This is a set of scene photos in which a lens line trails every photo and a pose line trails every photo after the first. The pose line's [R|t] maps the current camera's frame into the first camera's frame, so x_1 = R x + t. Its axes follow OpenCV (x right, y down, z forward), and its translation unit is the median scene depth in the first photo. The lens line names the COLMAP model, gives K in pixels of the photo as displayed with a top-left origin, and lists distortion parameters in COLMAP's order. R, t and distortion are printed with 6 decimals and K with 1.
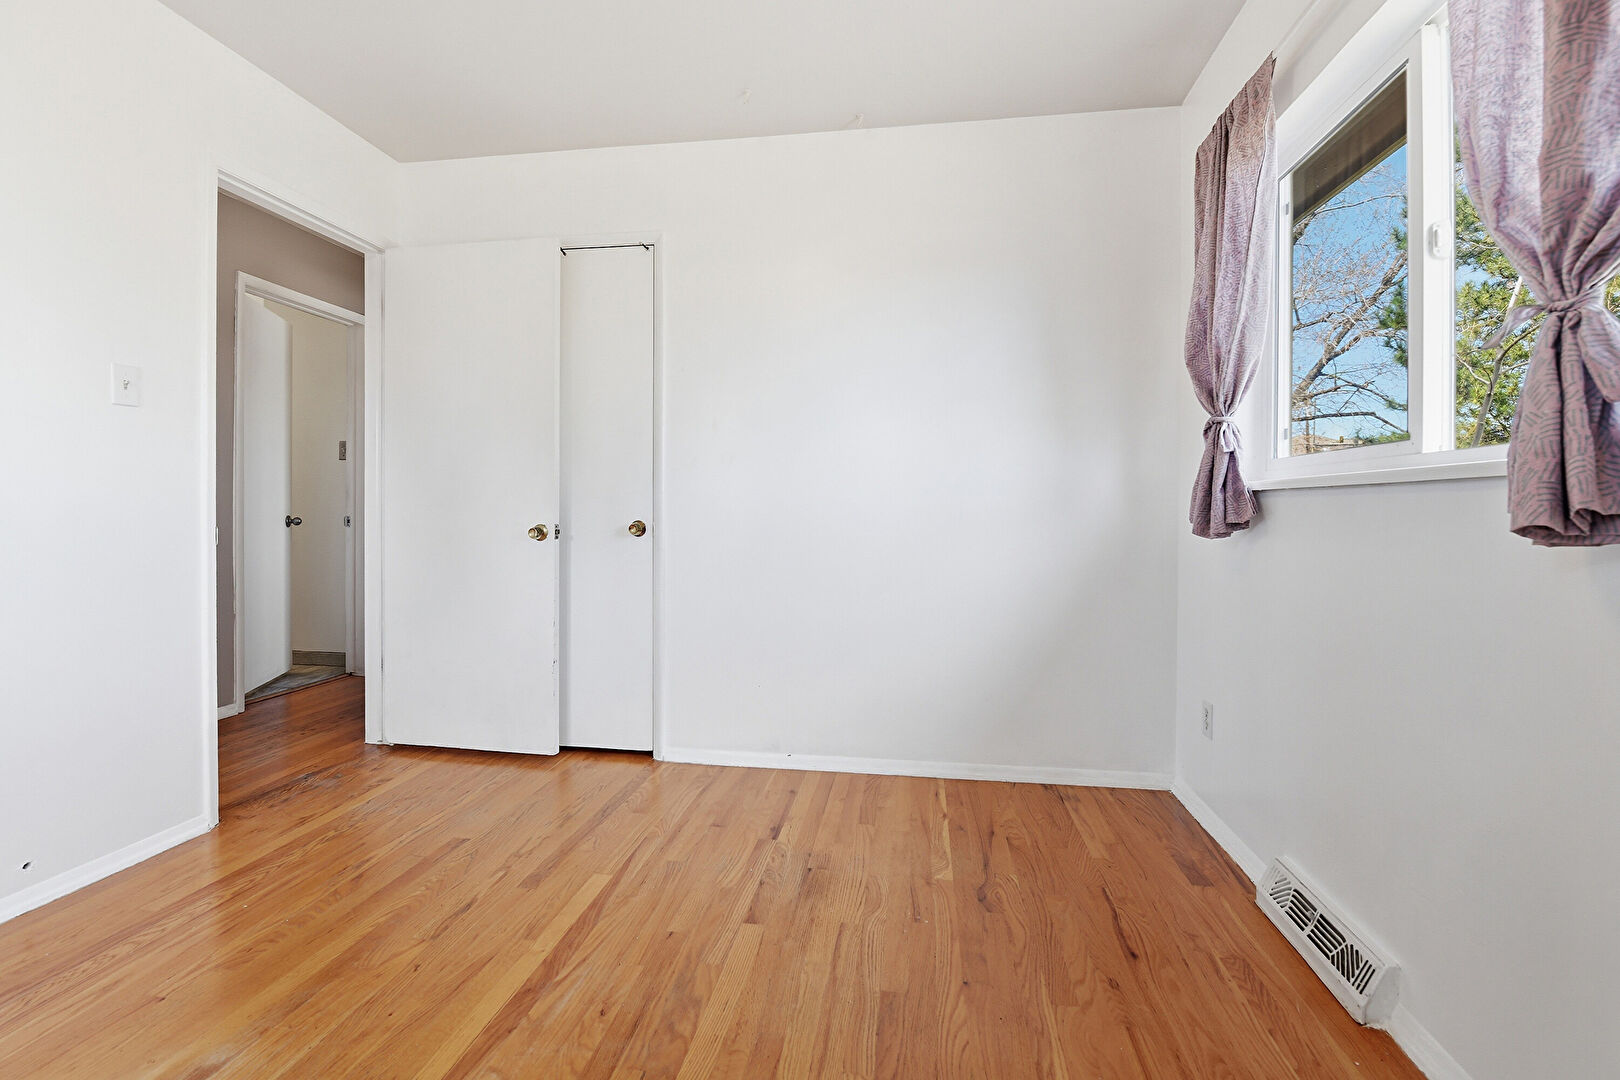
lens RADIAL K [[715.5, 0, 810.1], [0, 715.5, 520.1], [0, 0, 1]] dist [-0.000384, -0.009030]
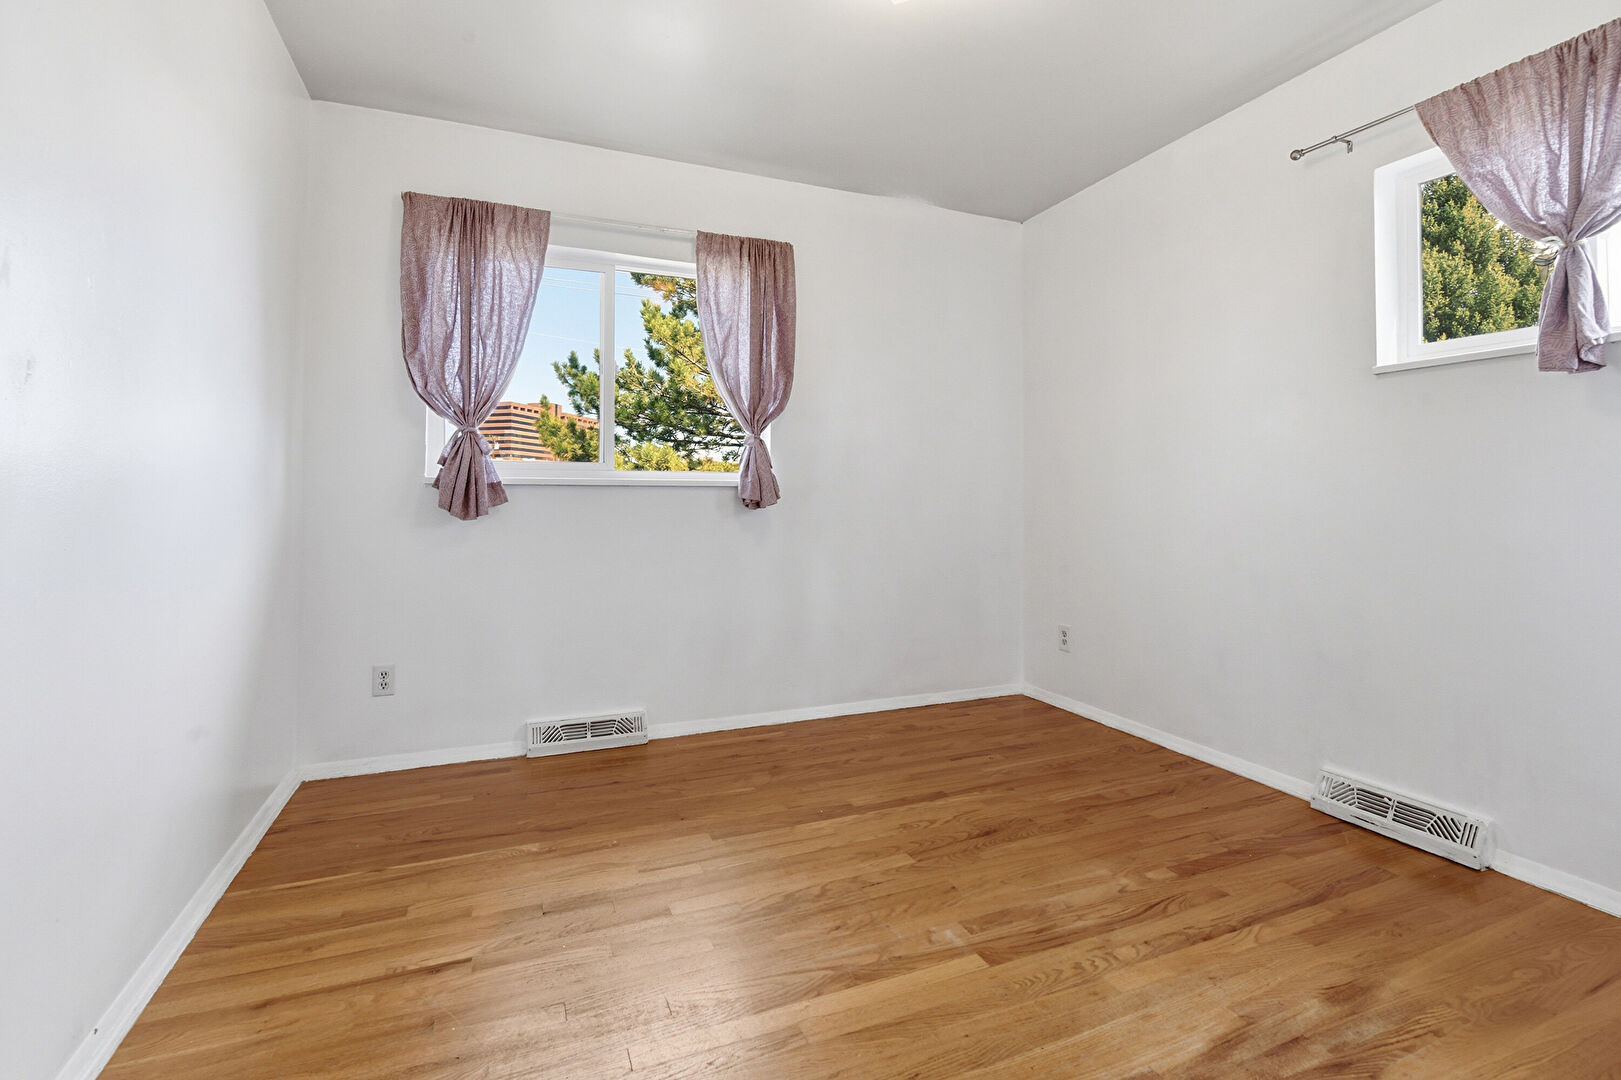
lens RADIAL K [[716.0, 0, 810.6], [0, 716.0, 520.1], [0, 0, 1]] dist [-0.000384, -0.009030]
pose [[-0.510910, -0.028085, 0.859175, -1.142260], [0.006630, 0.999308, 0.036608, -0.024087], [-0.859609, 0.024400, -0.510370, 1.468599]]
